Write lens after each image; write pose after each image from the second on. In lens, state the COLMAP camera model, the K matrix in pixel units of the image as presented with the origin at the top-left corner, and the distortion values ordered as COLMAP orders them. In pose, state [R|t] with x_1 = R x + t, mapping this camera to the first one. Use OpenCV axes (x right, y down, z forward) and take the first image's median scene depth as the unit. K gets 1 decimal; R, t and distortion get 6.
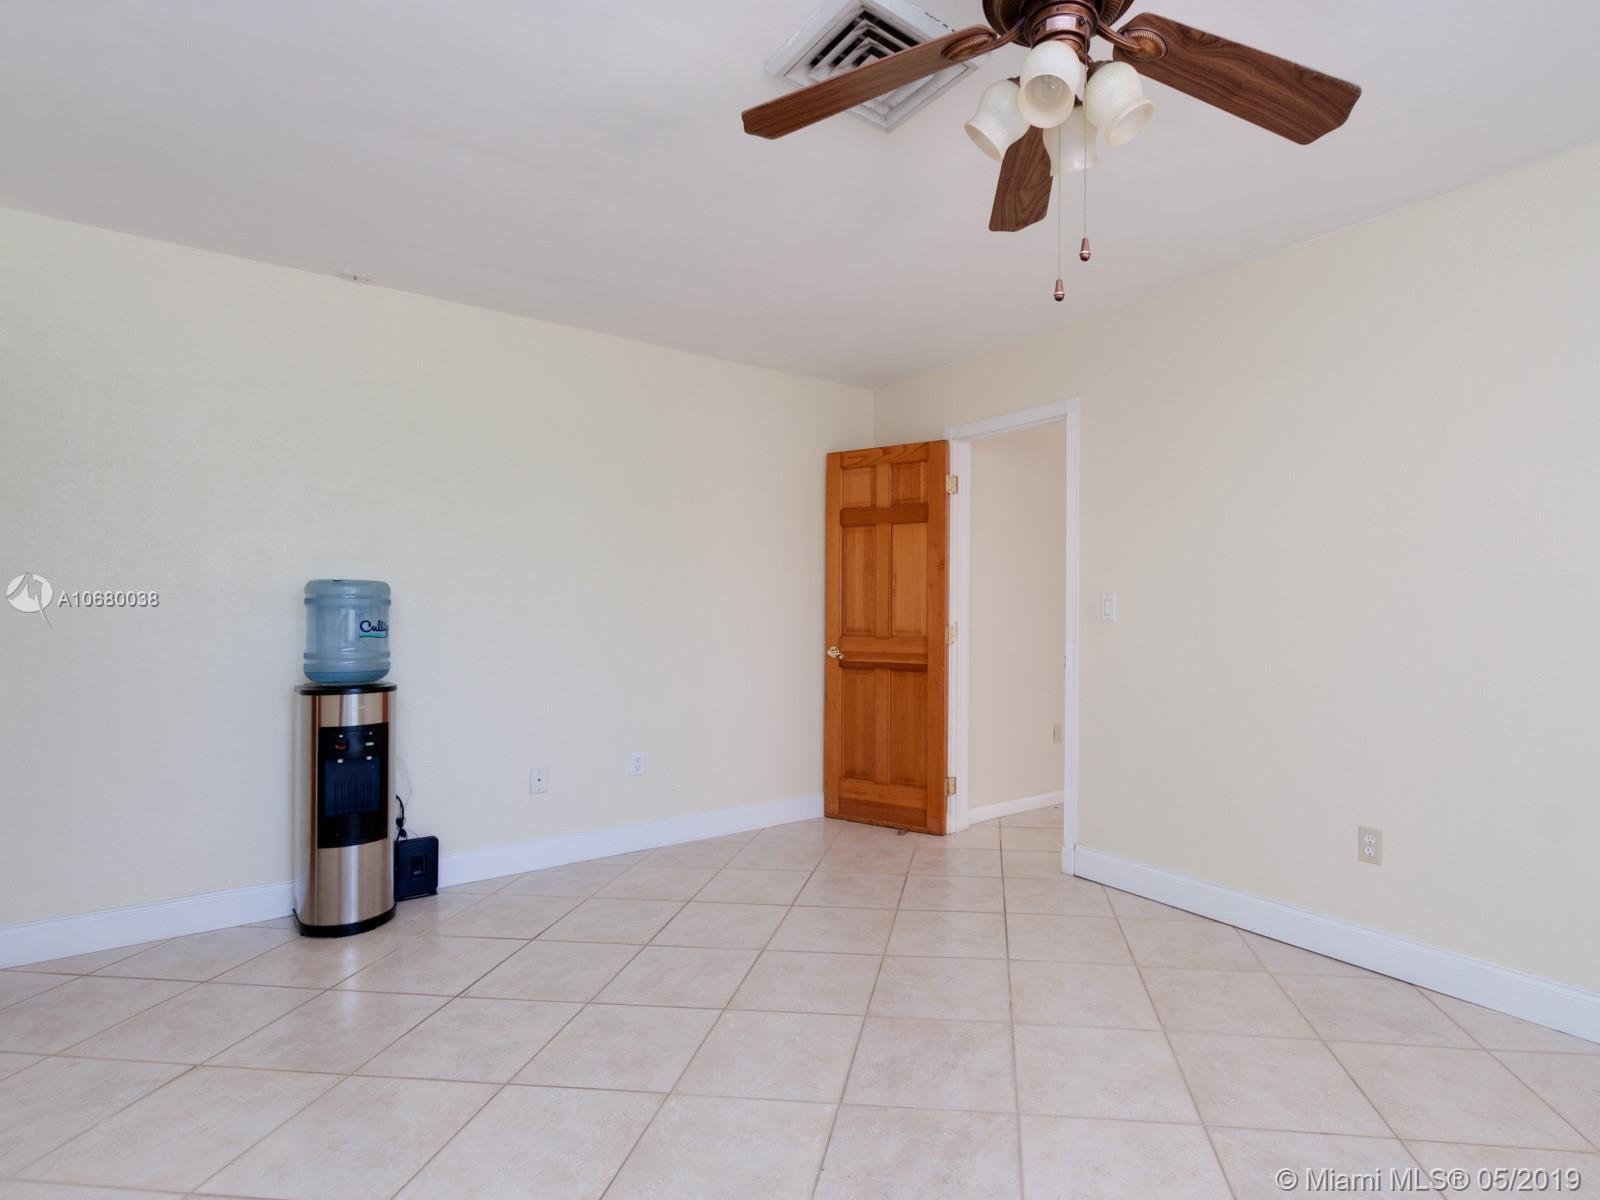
lens RADIAL K [[793.0, 0, 802.1], [0, 793.0, 607.5], [0, 0, 1]] dist [0.001450, -0.000630]
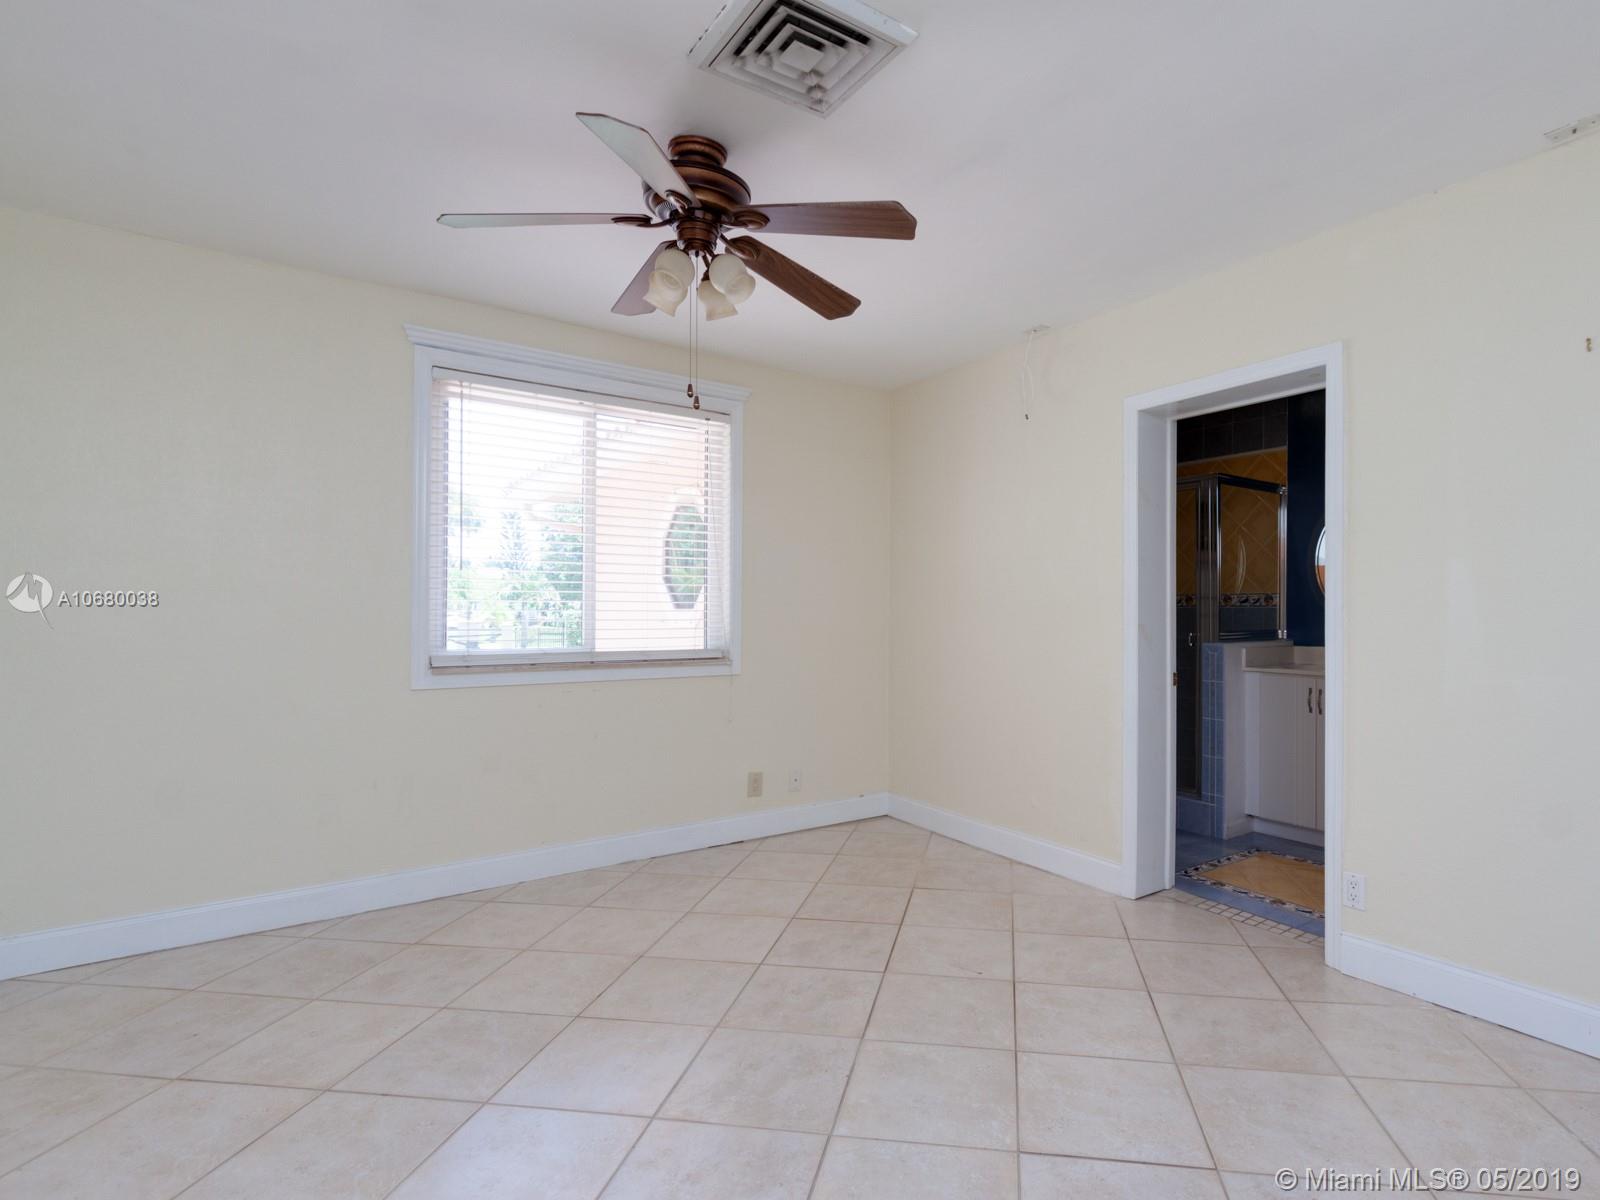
lens RADIAL K [[793.0, 0, 802.1], [0, 793.0, 607.5], [0, 0, 1]] dist [0.001450, -0.000630]
pose [[-0.999656, -0.011036, 0.023810, 0.060437], [-0.011108, 0.999934, -0.002907, -0.005262], [-0.023777, -0.003171, -0.999712, 1.807256]]
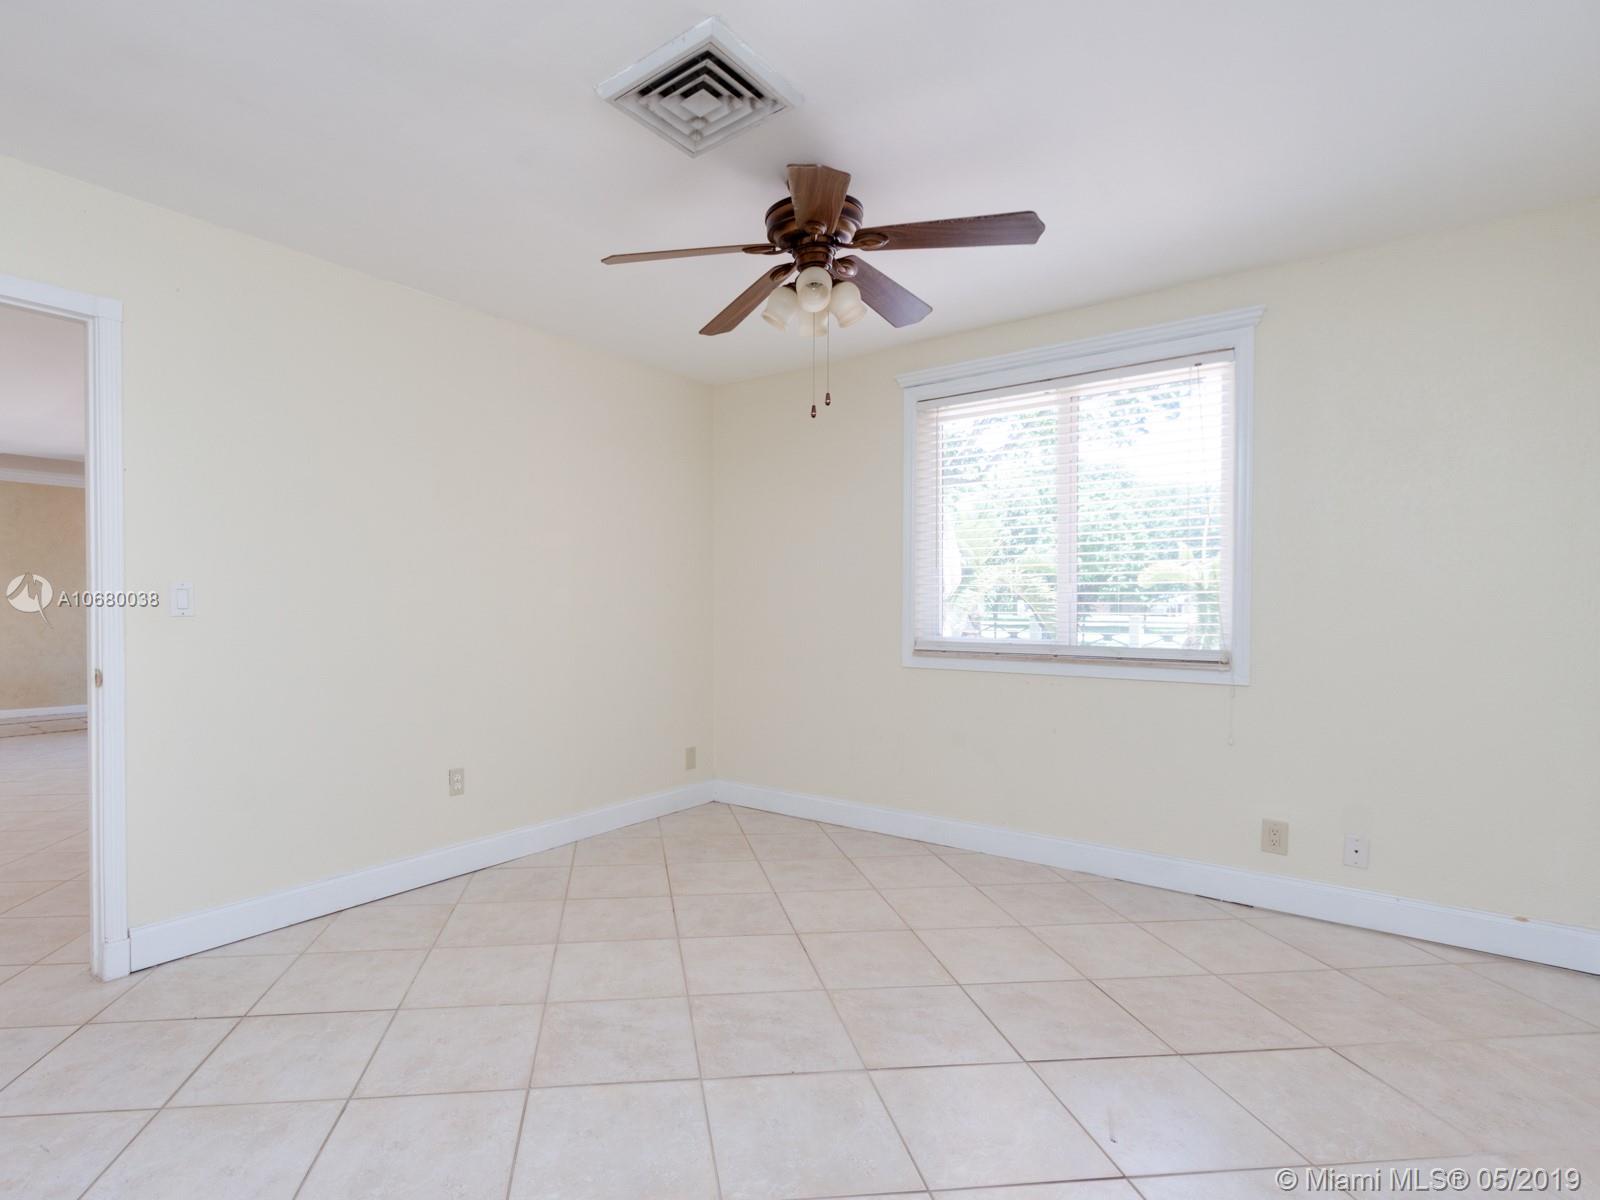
lens RADIAL K [[793.0, 0, 802.1], [0, 793.0, 607.5], [0, 0, 1]] dist [0.001450, -0.000630]
pose [[-0.309205, -0.011504, 0.950926, -0.904046], [-0.001788, 0.999932, 0.011516, -0.006421], [-0.950994, 0.001860, -0.309205, 1.103325]]
